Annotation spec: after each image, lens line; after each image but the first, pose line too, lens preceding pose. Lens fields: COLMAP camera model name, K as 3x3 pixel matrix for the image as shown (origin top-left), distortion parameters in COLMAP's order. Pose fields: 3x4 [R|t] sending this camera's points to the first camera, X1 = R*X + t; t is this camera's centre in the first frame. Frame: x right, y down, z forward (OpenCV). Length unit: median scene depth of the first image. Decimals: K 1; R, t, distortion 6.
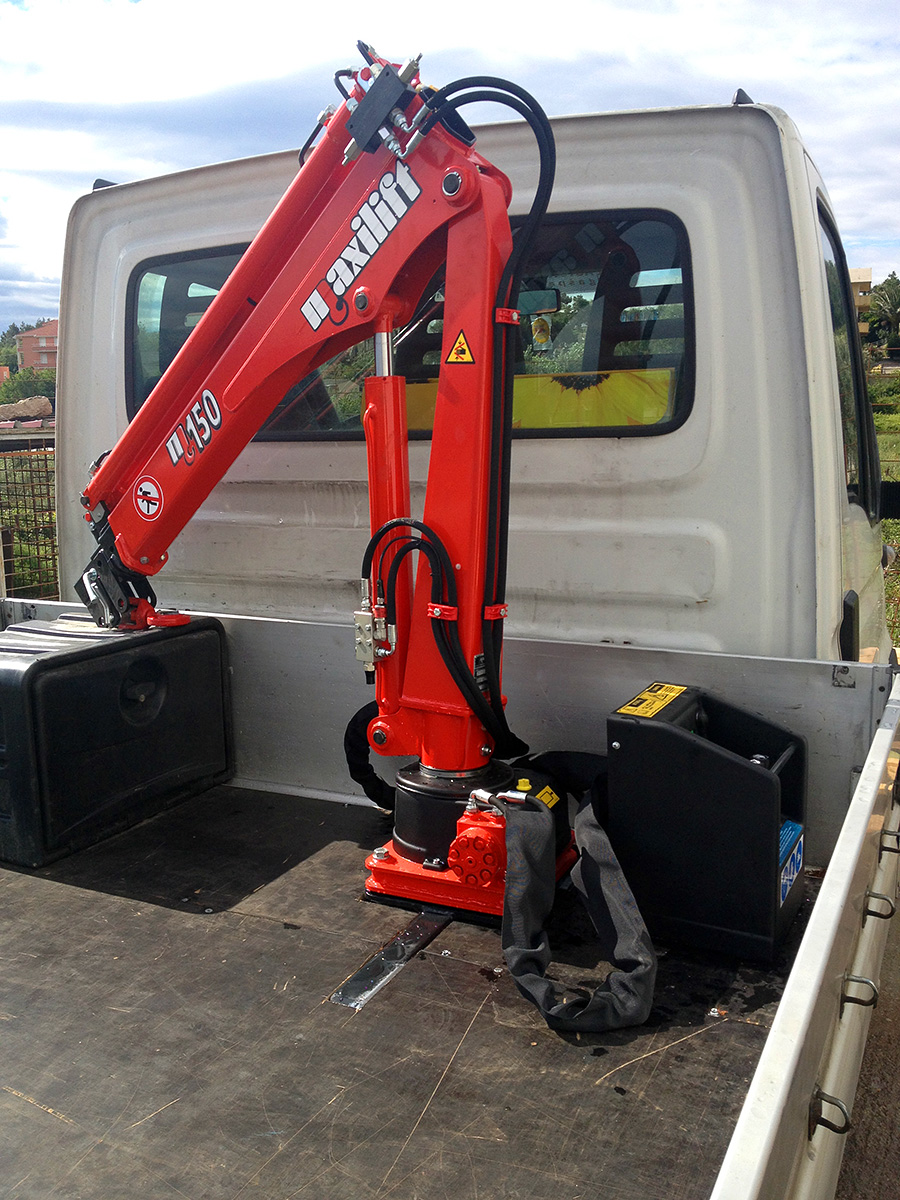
lens RADIAL K [[1178.6, 0, 450.0], [0, 1178.6, 600.0], [0, 0, 1]] dist [0.148424, -0.302936]
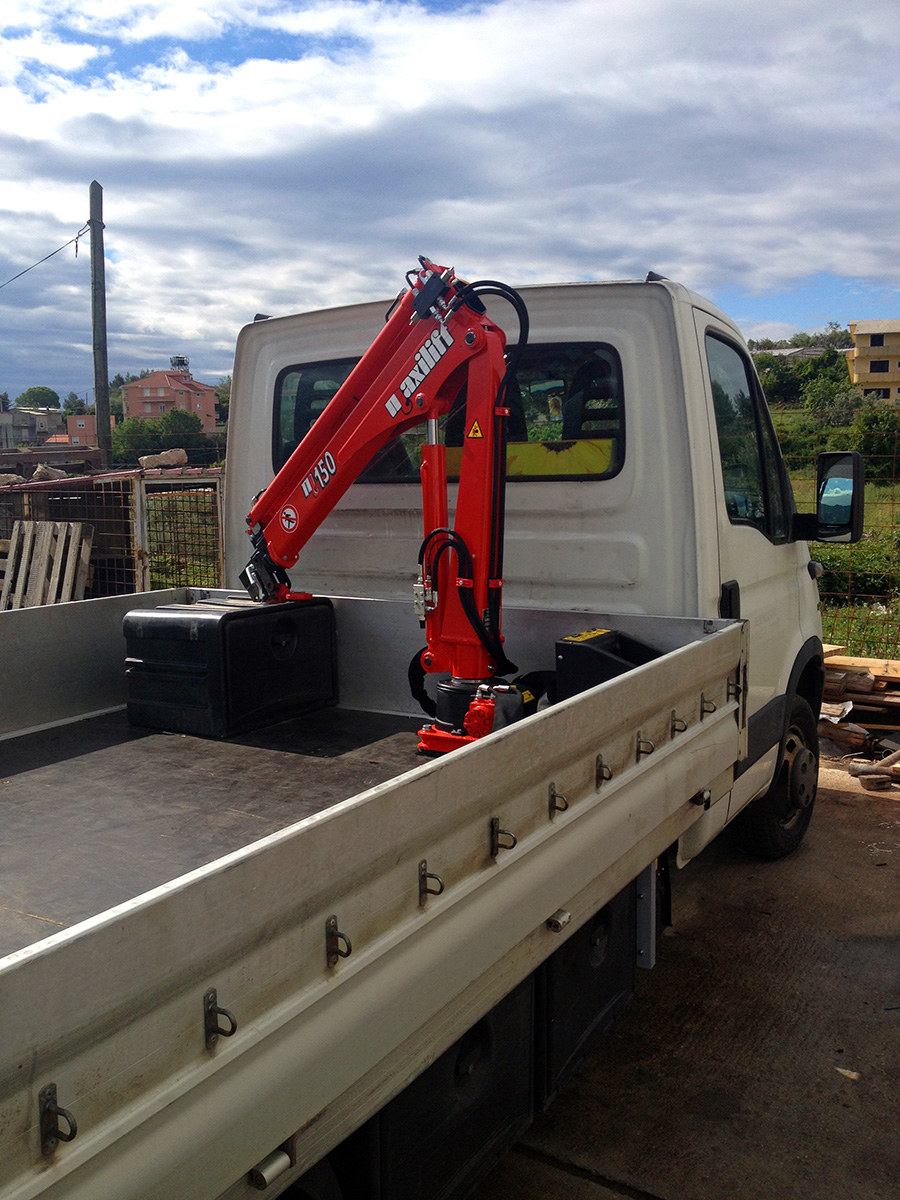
lens RADIAL K [[1124.1, 0, 440.6], [0, 1124.1, 605.0], [0, 0, 1]] dist [0.200031, -0.501380]
pose [[0.996892, 0.011802, -0.077887, 0.080348], [-0.014062, 0.999494, -0.028535, 0.082537], [0.077511, 0.029541, 0.996554, -0.575686]]
